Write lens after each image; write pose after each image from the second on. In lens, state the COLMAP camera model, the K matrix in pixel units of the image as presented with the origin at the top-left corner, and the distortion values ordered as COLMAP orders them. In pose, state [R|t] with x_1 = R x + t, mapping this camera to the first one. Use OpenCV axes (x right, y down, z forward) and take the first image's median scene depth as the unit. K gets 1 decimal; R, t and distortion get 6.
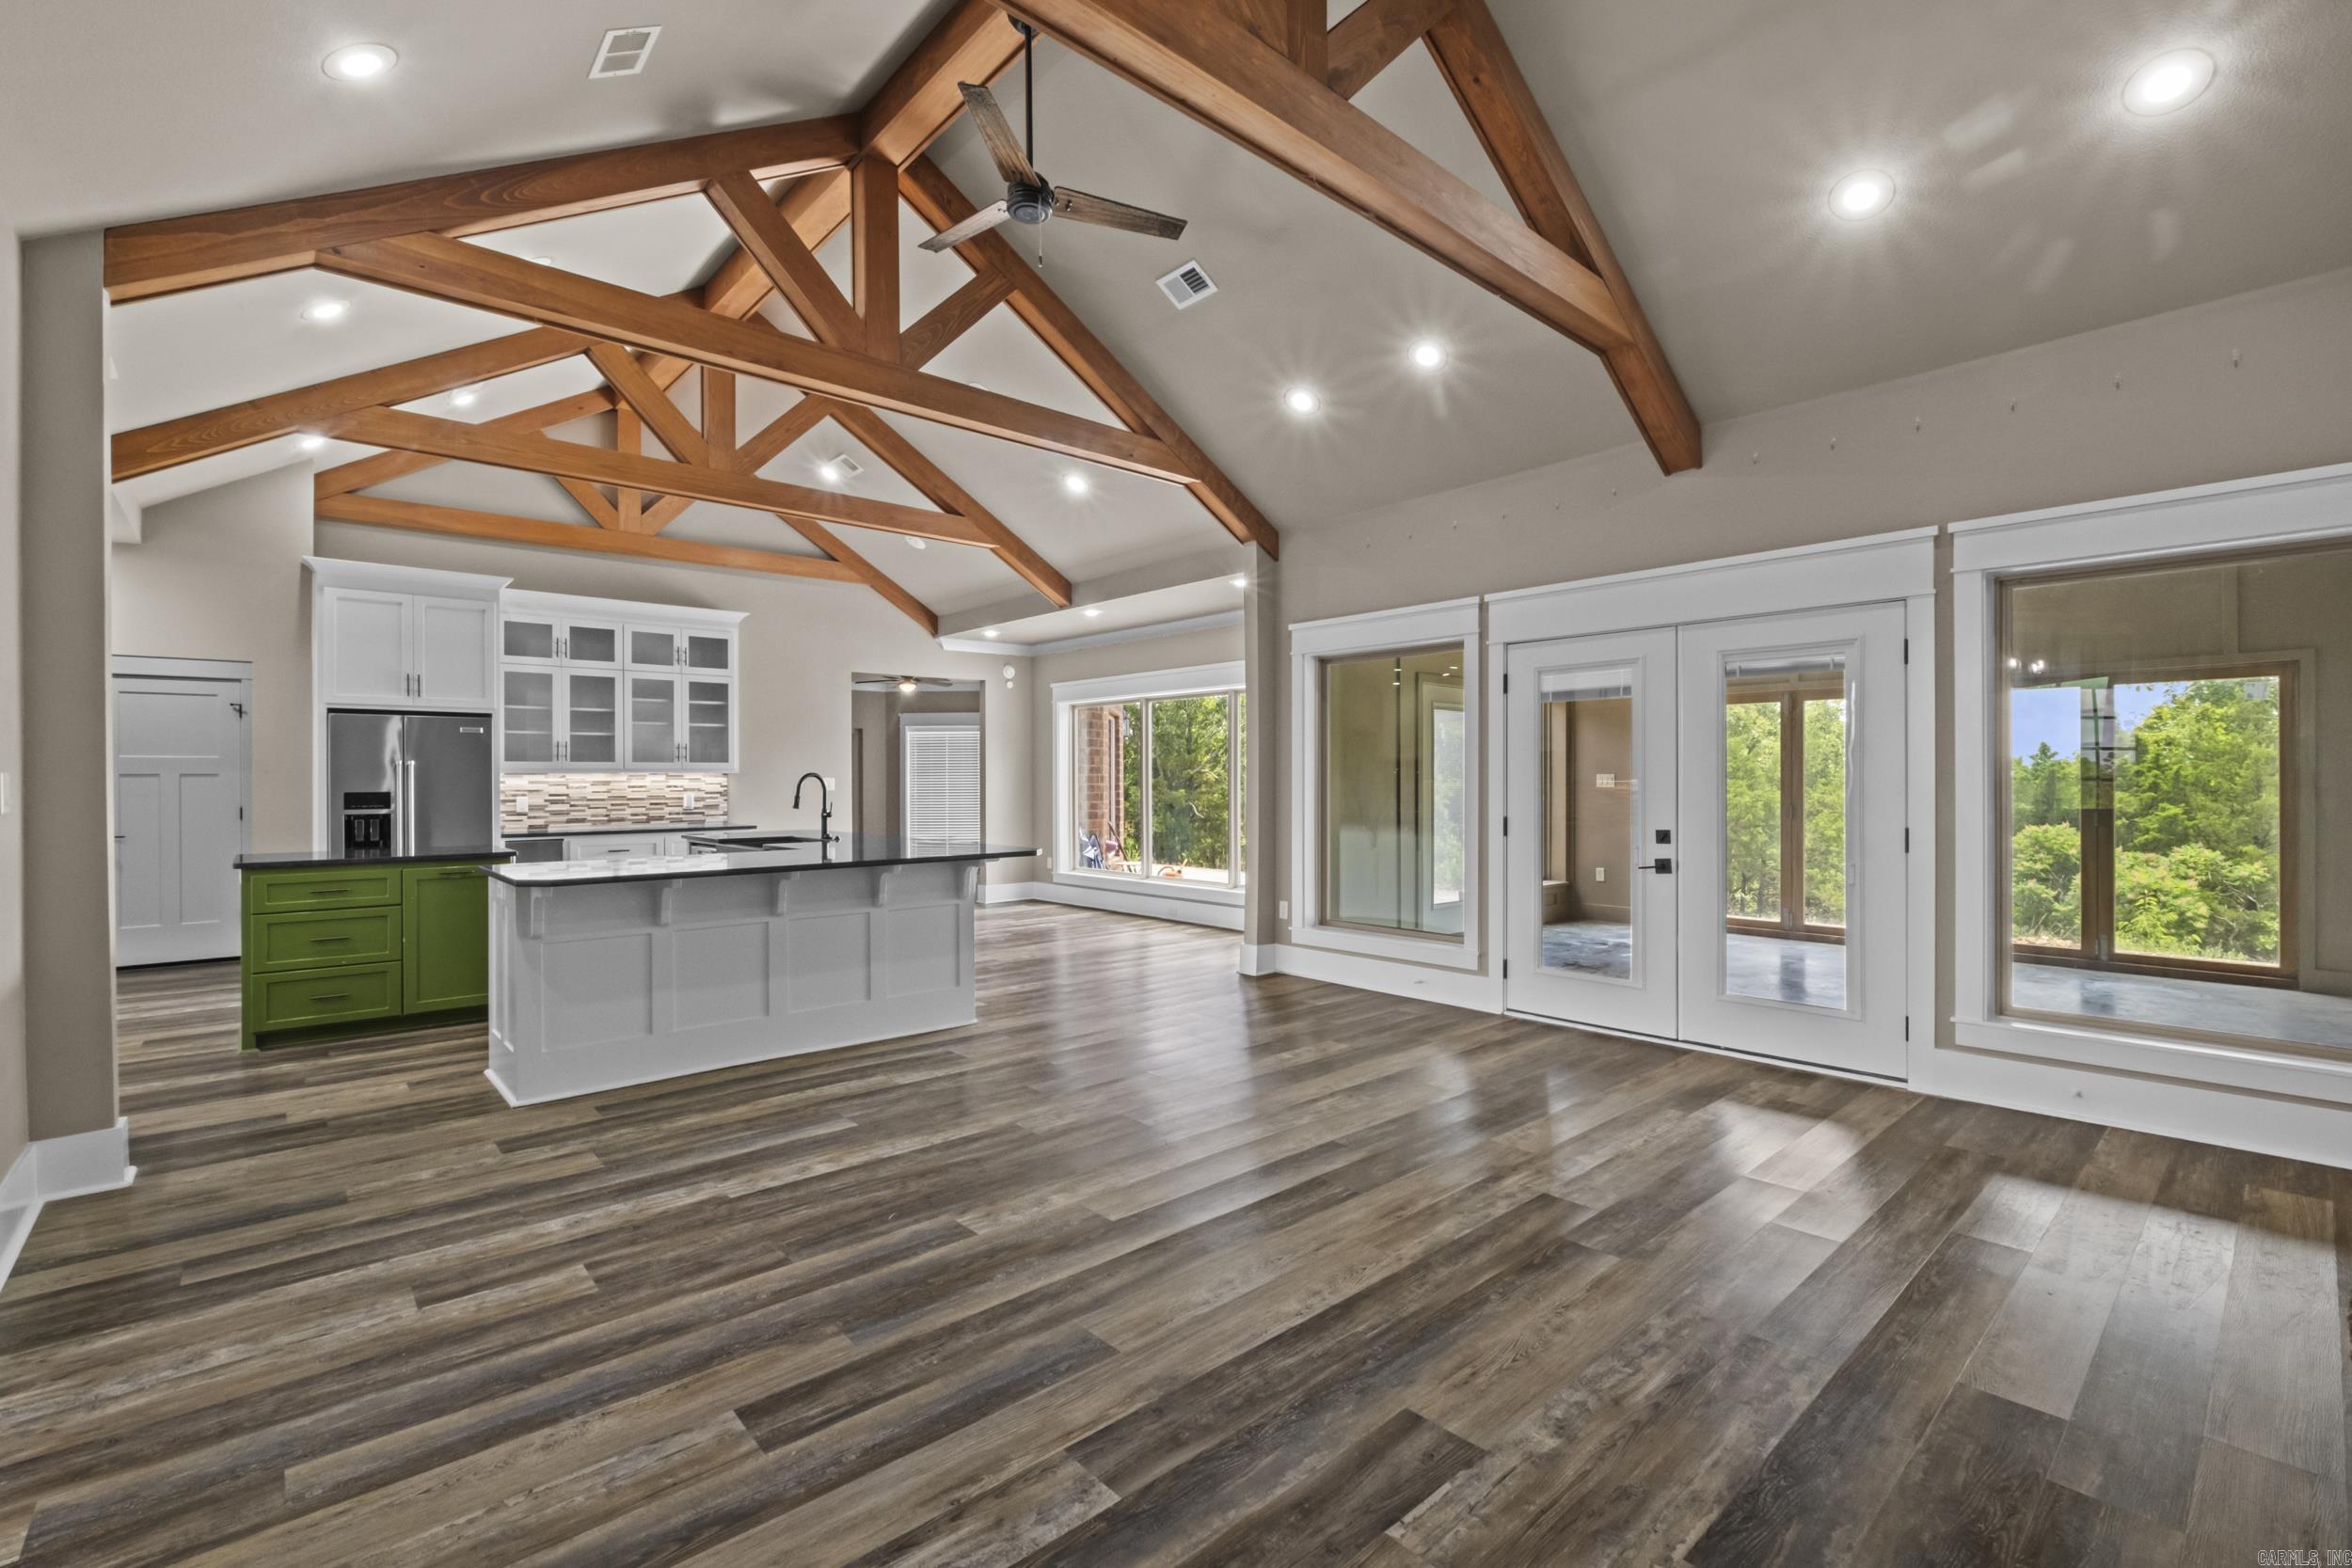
lens RADIAL K [[1022.4, 0, 1172.6], [0, 1022.4, 779.1], [0, 0, 1]] dist [-0.009029, -0.000018]
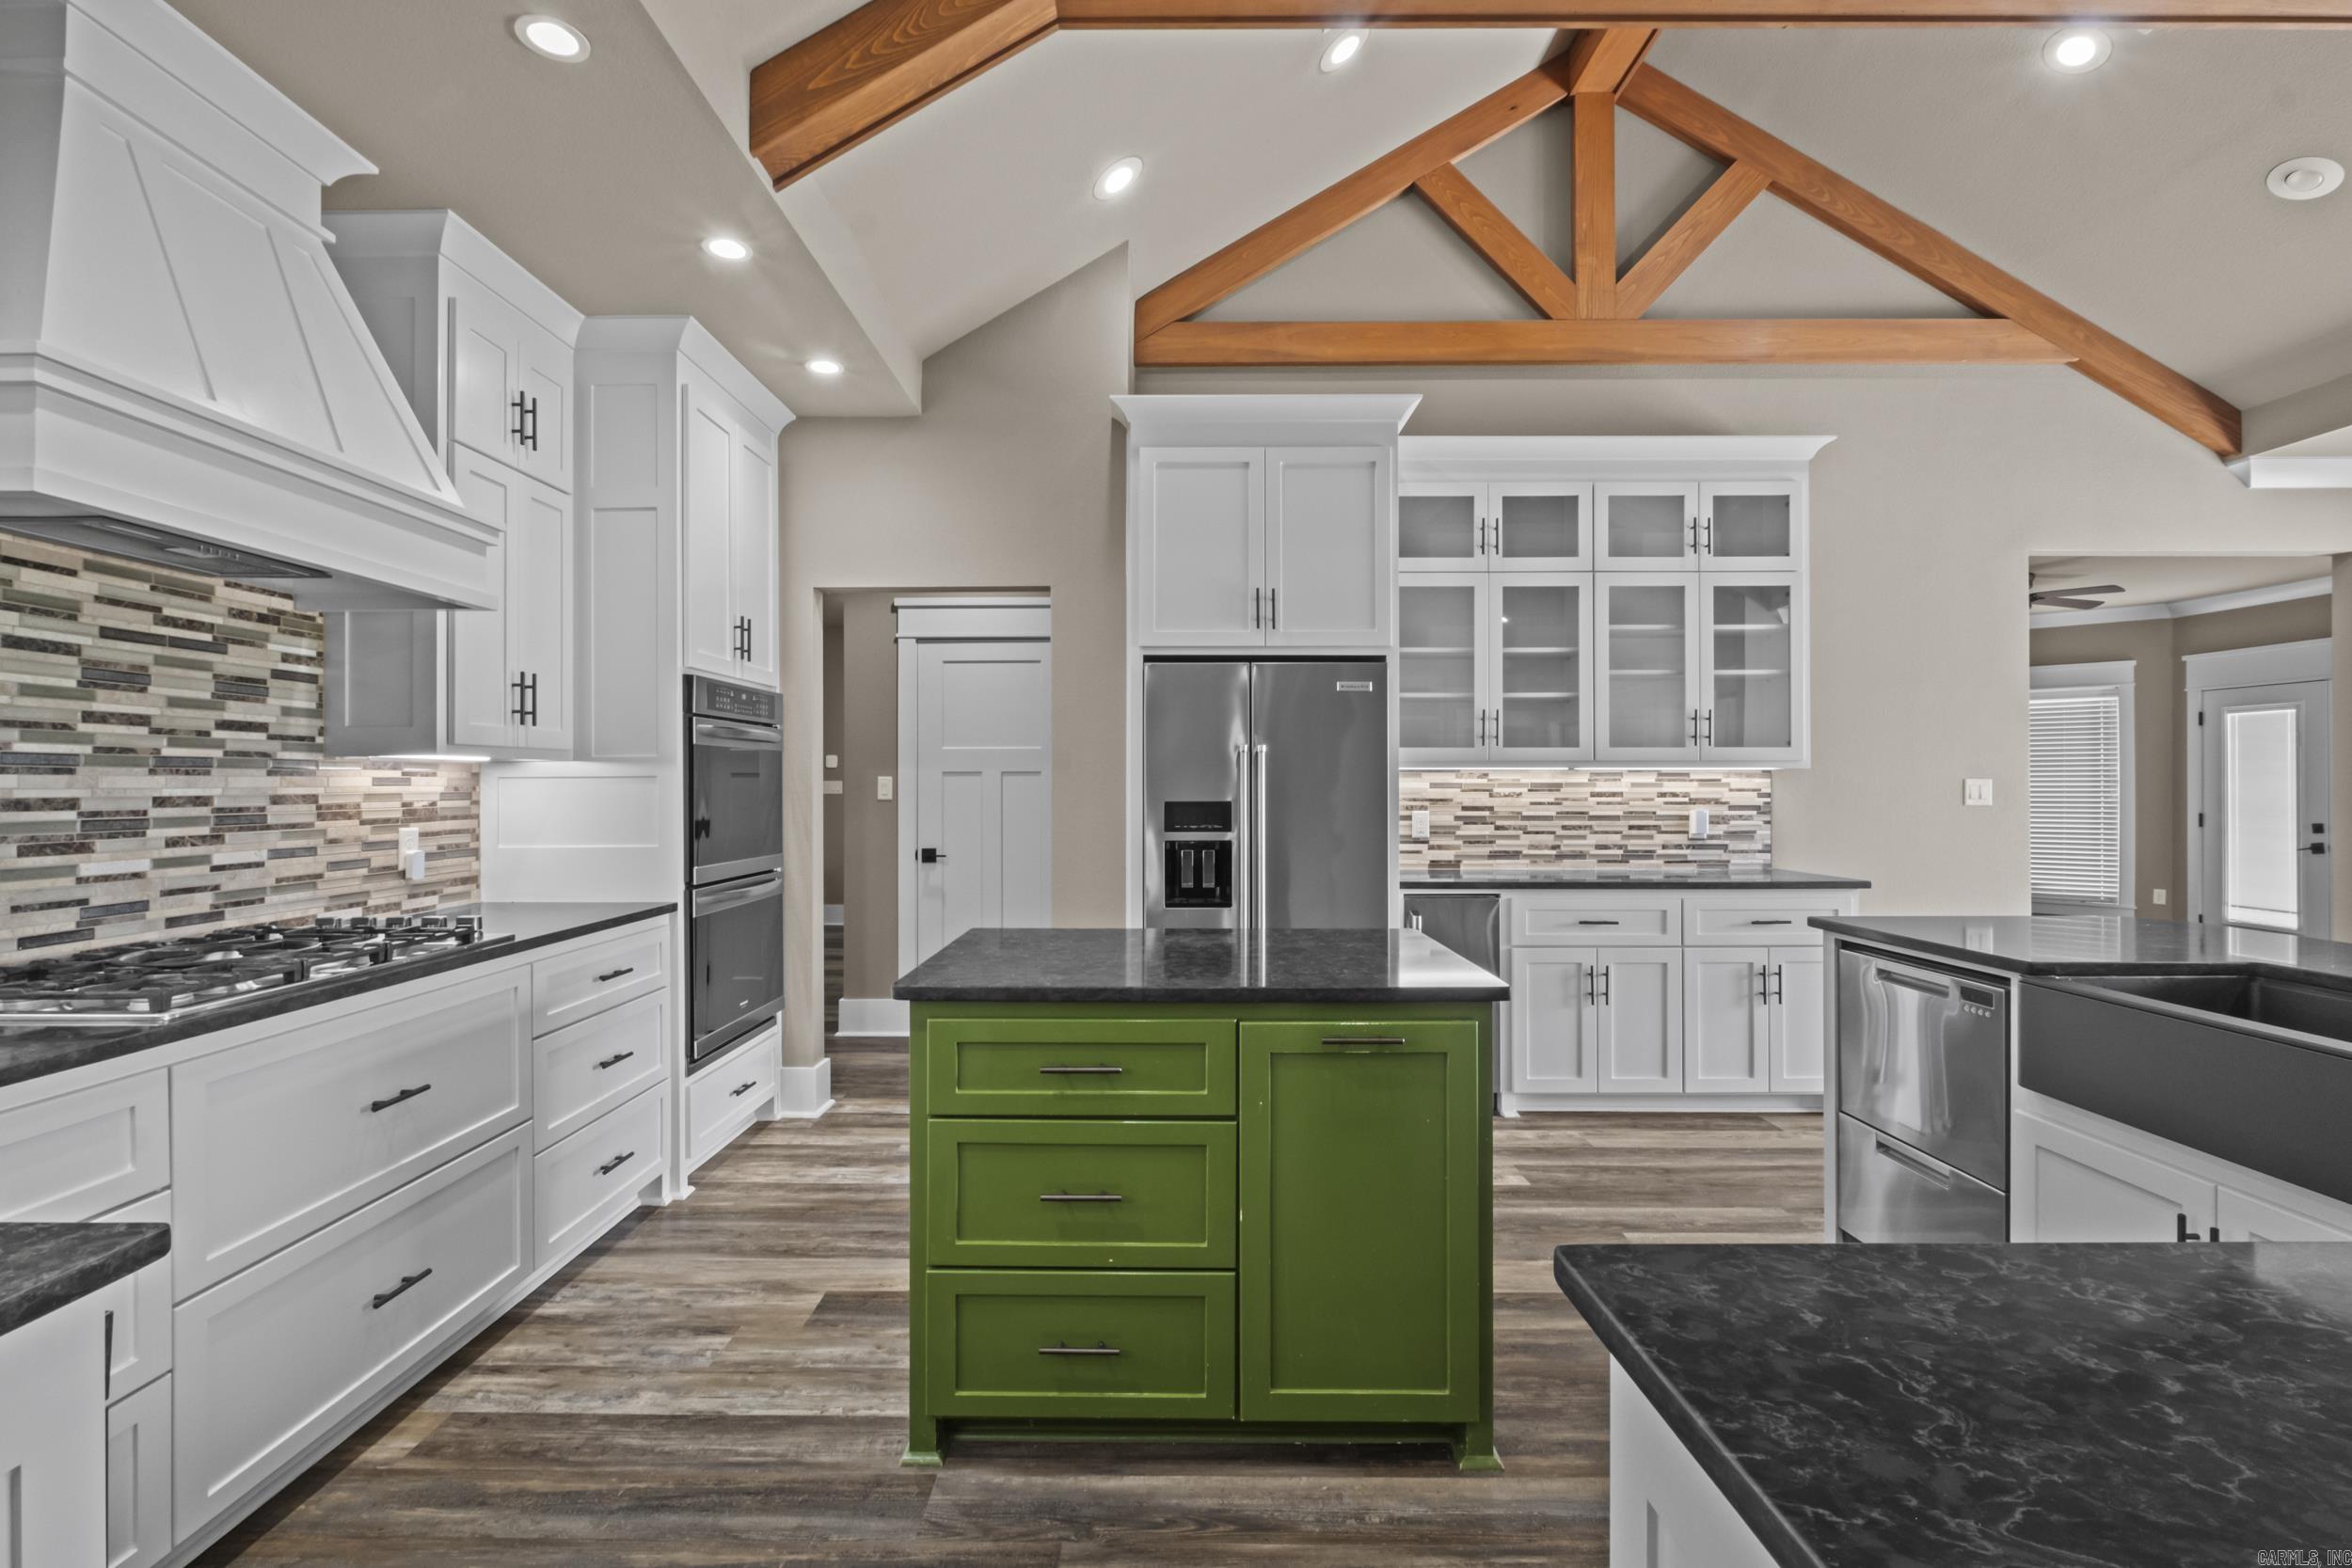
lens RADIAL K [[1061.6, 0, 1153.3], [0, 1061.6, 775.7], [0, 0, 1]] dist [-0.005021, -0.001104]
pose [[0.733008, -0.000825, -0.680220, -0.455174], [-0.003953, 0.999977, -0.005473, 0.002004], [0.680209, 0.006701, 0.732988, 0.611886]]
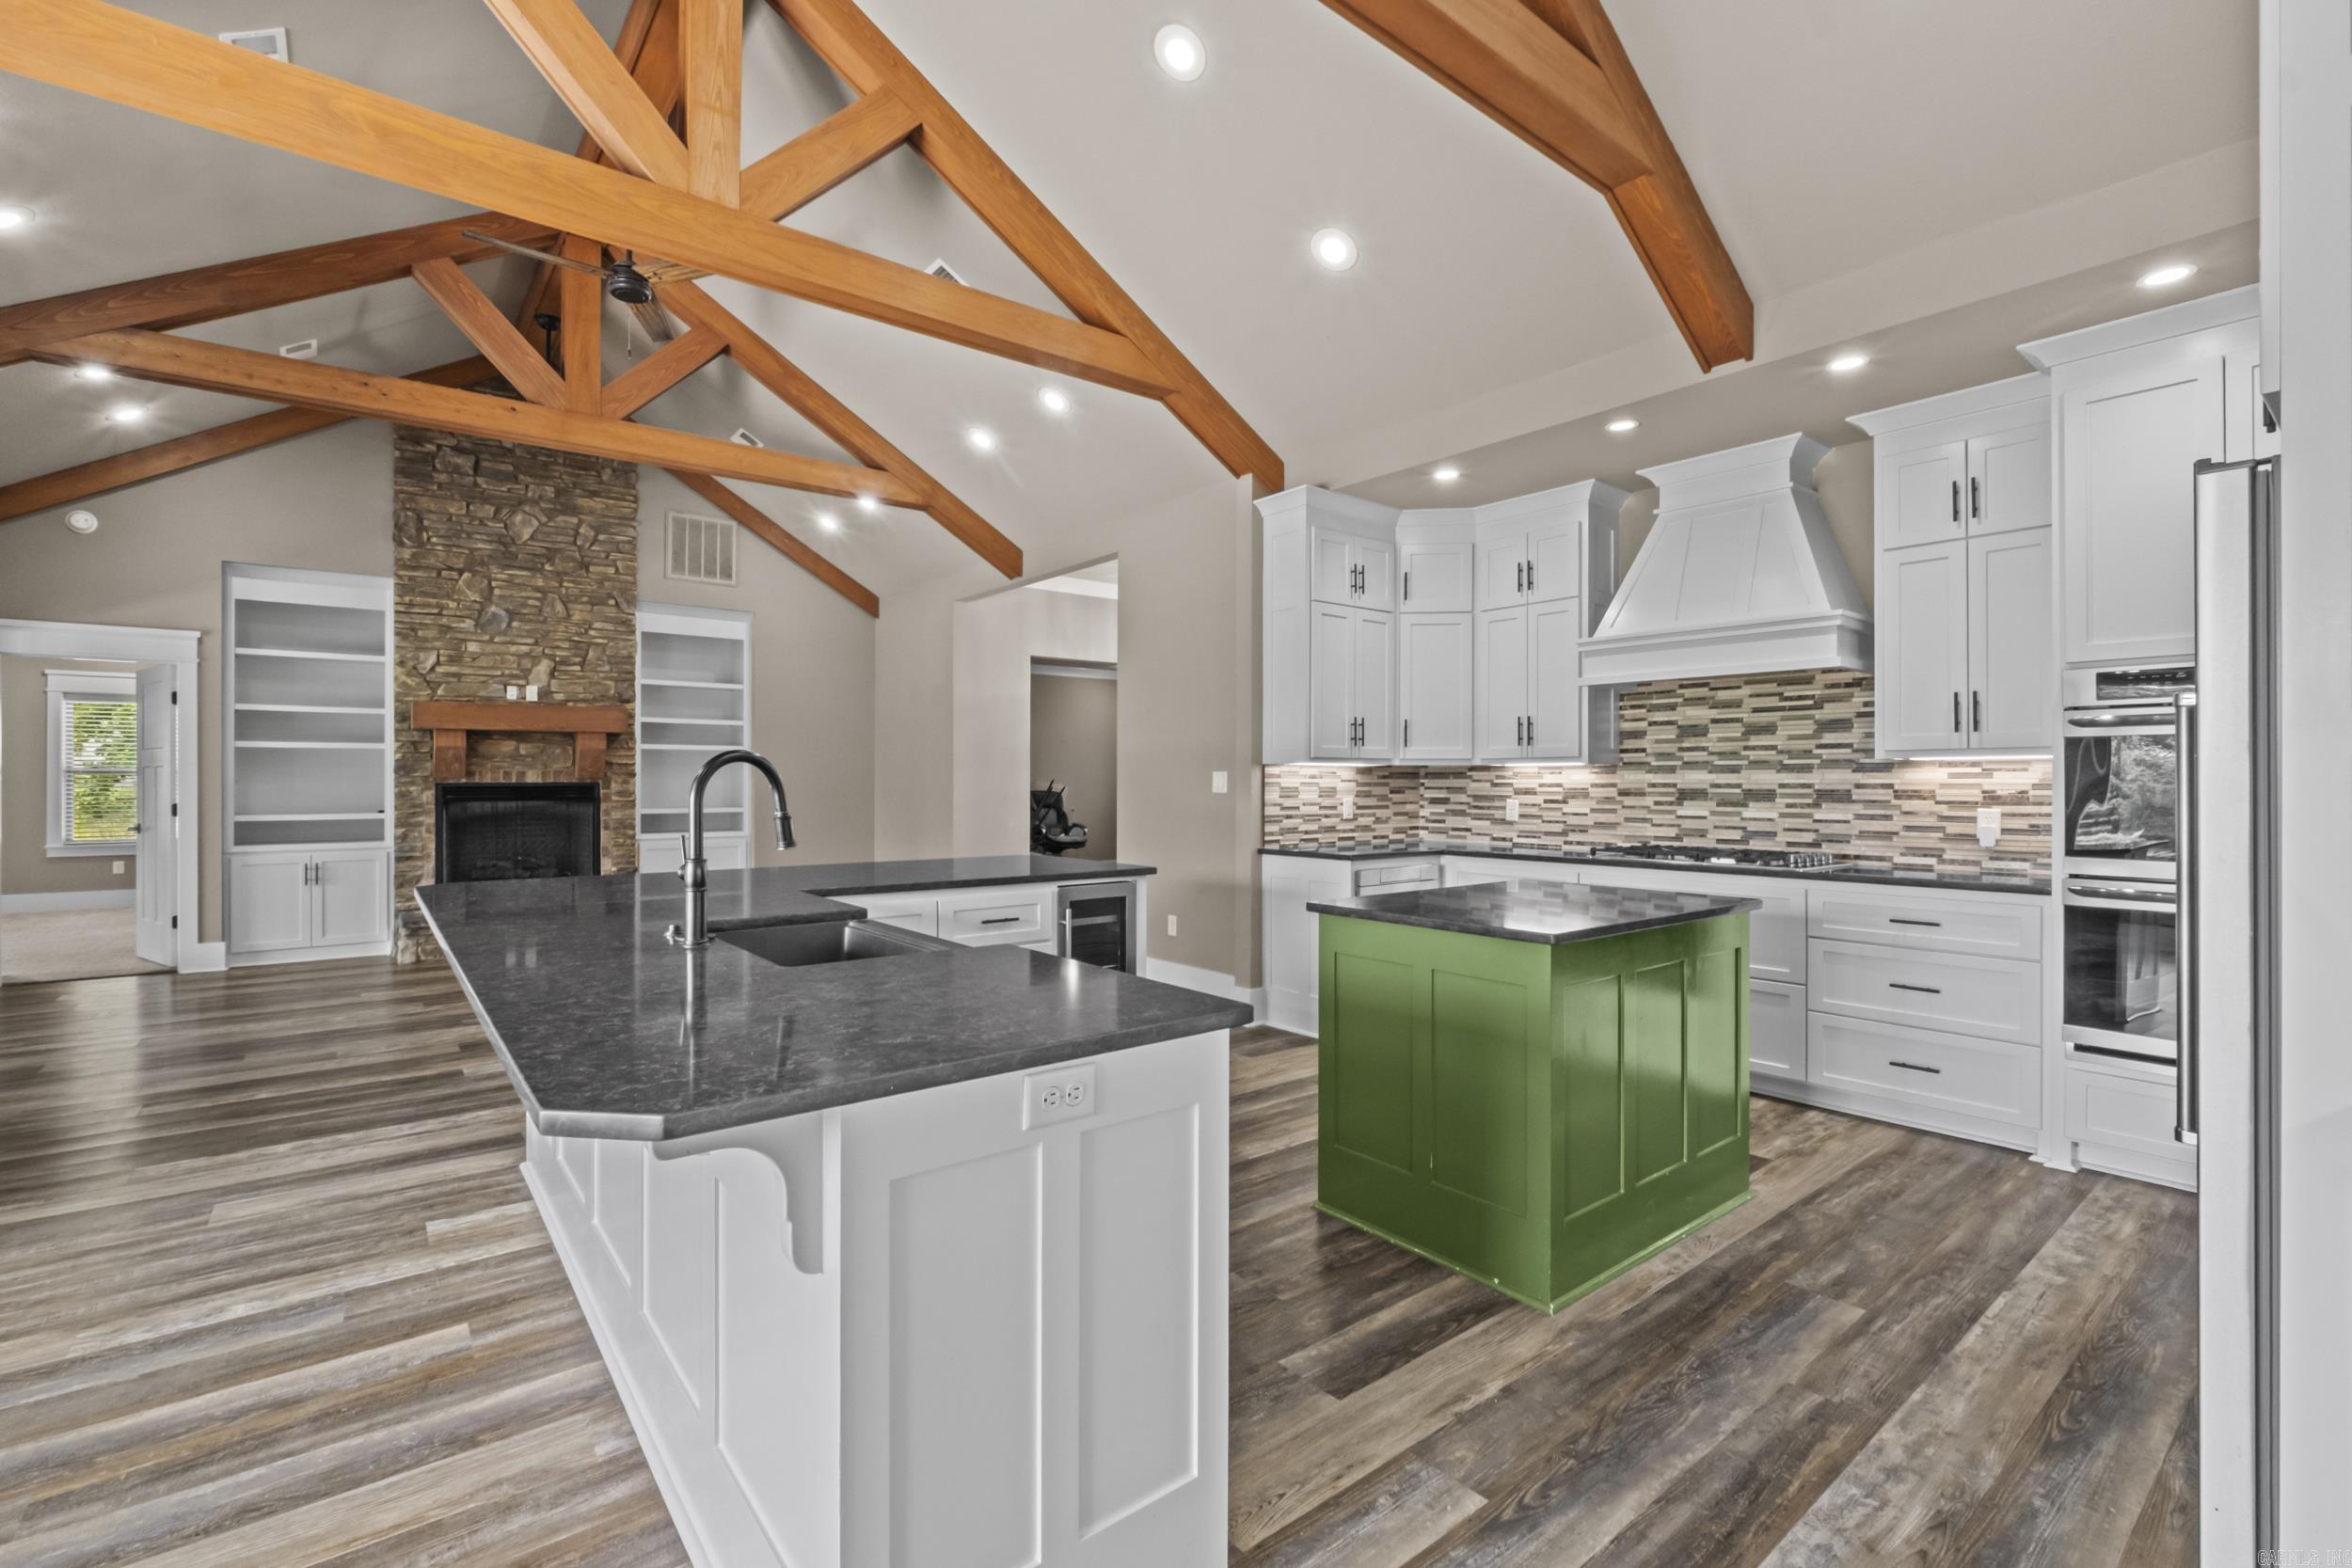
lens RADIAL K [[1022.4, 0, 1158.2], [0, 1022.4, 776.8], [0, 0, 1]] dist [-0.009029, -0.000018]
pose [[-0.997990, 0.003463, 0.063279, -0.554696], [0.003344, 0.999992, -0.001988, 0.003804], [-0.063285, -0.001773, -0.997994, 1.442607]]
